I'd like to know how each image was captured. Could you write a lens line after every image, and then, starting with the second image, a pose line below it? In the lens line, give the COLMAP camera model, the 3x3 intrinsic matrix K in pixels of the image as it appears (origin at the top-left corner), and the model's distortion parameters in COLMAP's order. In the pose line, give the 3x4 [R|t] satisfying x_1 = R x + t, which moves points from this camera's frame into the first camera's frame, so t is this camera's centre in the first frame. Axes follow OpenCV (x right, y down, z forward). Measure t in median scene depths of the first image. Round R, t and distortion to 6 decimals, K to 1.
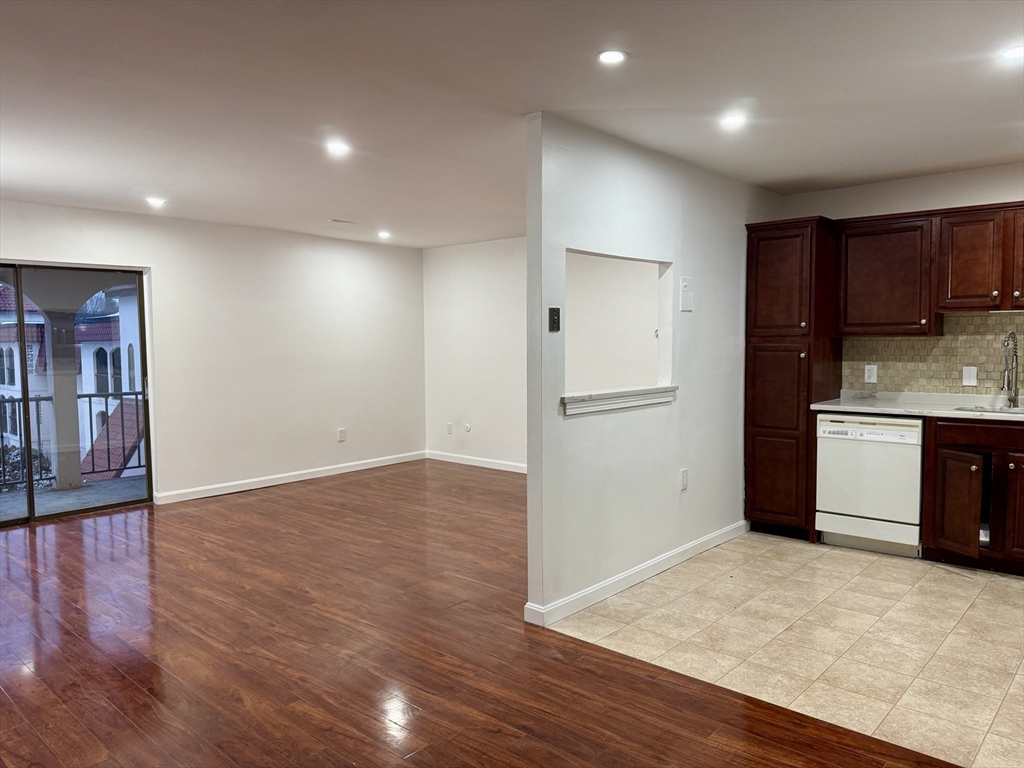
lens RADIAL K [[719.0, 0, 509.1], [0, 719.0, 383.5], [0, 0, 1]] dist [0.067081, -0.085994]
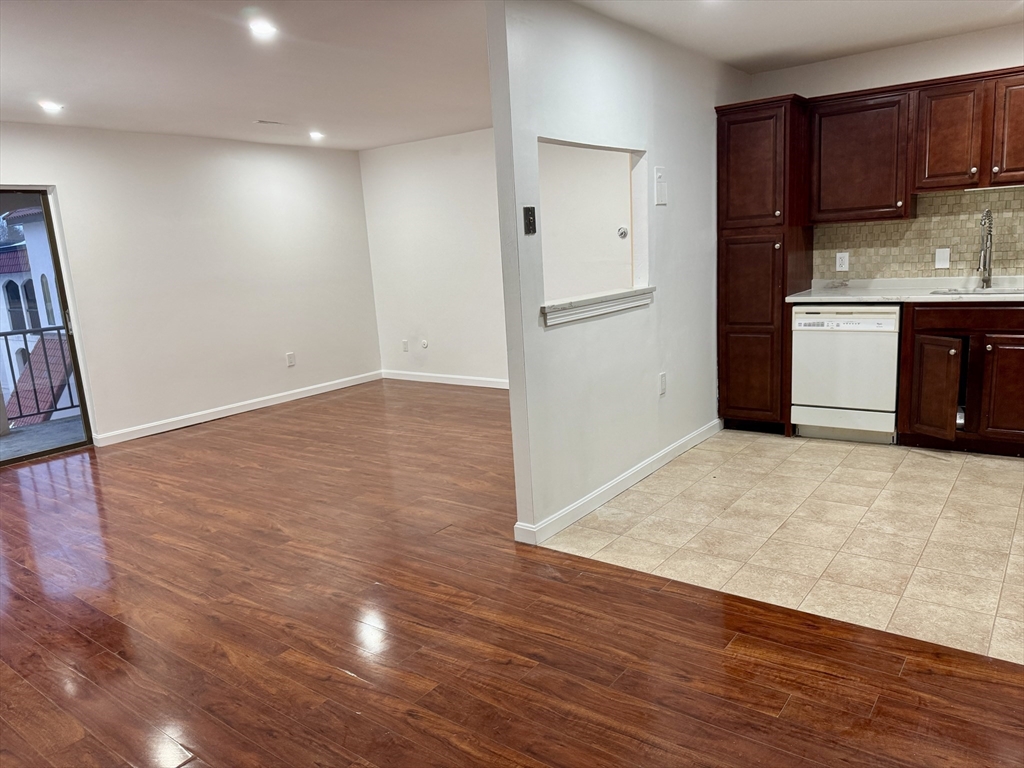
lens RADIAL K [[719.4, 0, 515.2], [0, 719.4, 385.0], [0, 0, 1]] dist [0.070605, -0.086724]
pose [[0.994439, -0.068728, 0.079801, -0.034794], [0.058011, 0.989866, 0.129614, -0.002275], [-0.087900, -0.124264, 0.988348, 0.063593]]
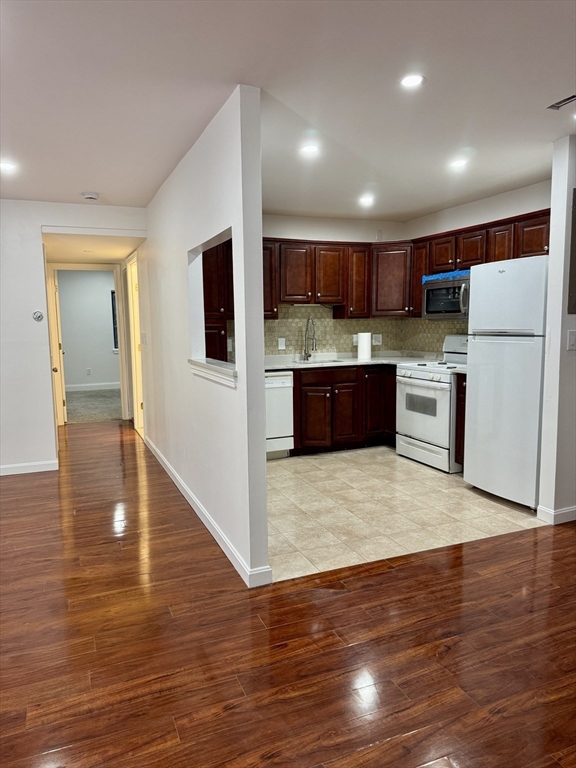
lens RADIAL K [[538.4, 0, 289.8], [0, 538.4, 387.0], [0, 0, 1]] dist [0.114096, -0.179494]
pose [[0.423321, -0.107392, 0.899592, -0.534433], [0.064203, 0.994009, 0.088452, -0.021947], [-0.903702, 0.020313, 0.427680, 0.513685]]
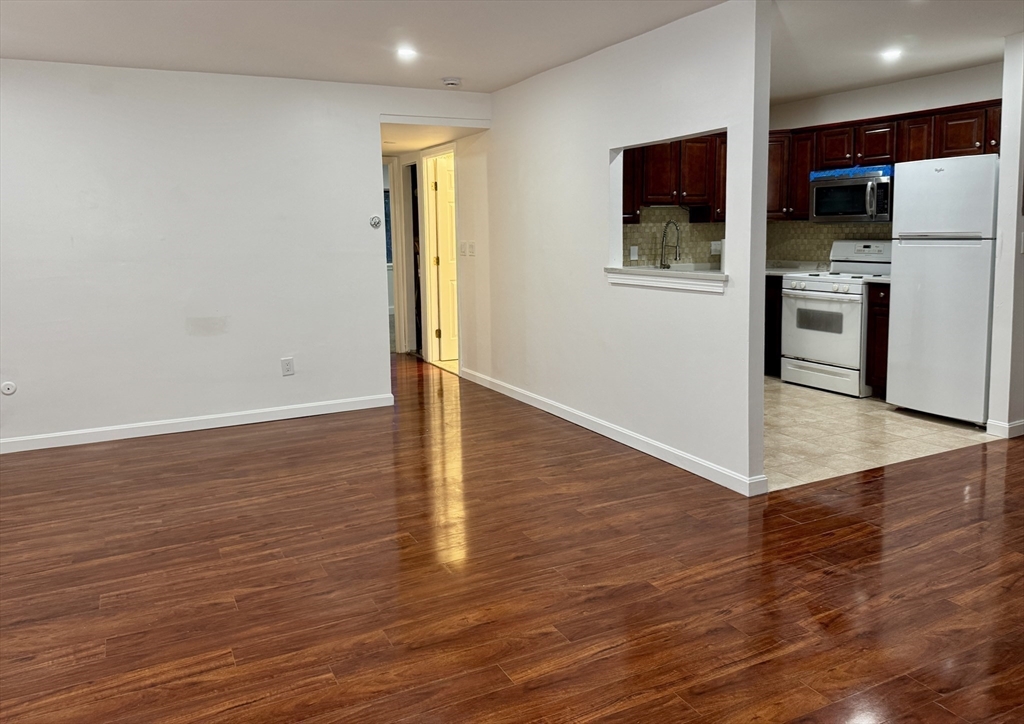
lens RADIAL K [[776.0, 0, 513.3], [0, 776.0, 314.6], [0, 0, 1]] dist [0.071641, -0.109023]
pose [[0.359380, -0.103303, 0.927456, -0.929424], [0.072824, 0.993928, 0.082488, -0.036309], [-0.930345, 0.037897, 0.364721, 0.760850]]
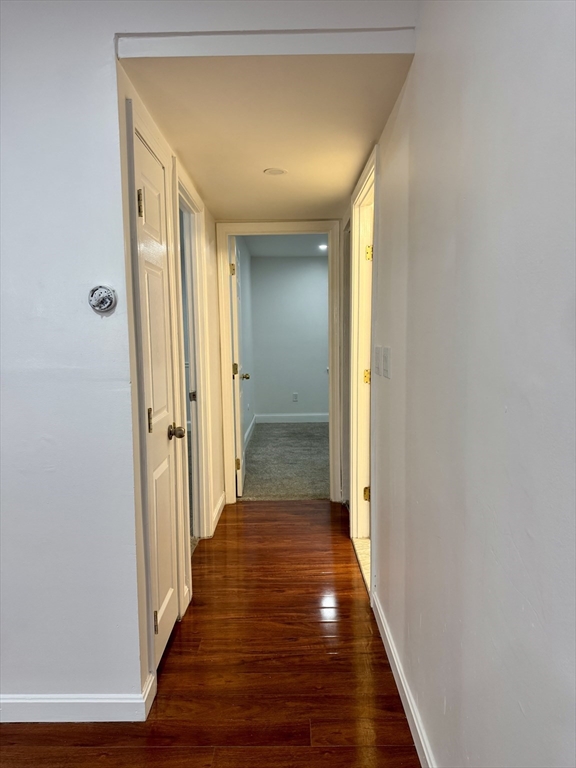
lens RADIAL K [[538.4, 0, 289.8], [0, 538.4, 387.0], [0, 0, 1]] dist [0.114096, -0.179494]
pose [[0.742590, -0.067272, 0.666360, 0.138404], [0.048008, 0.997730, 0.047225, -0.050611], [-0.668024, -0.003078, 0.744134, 1.100872]]
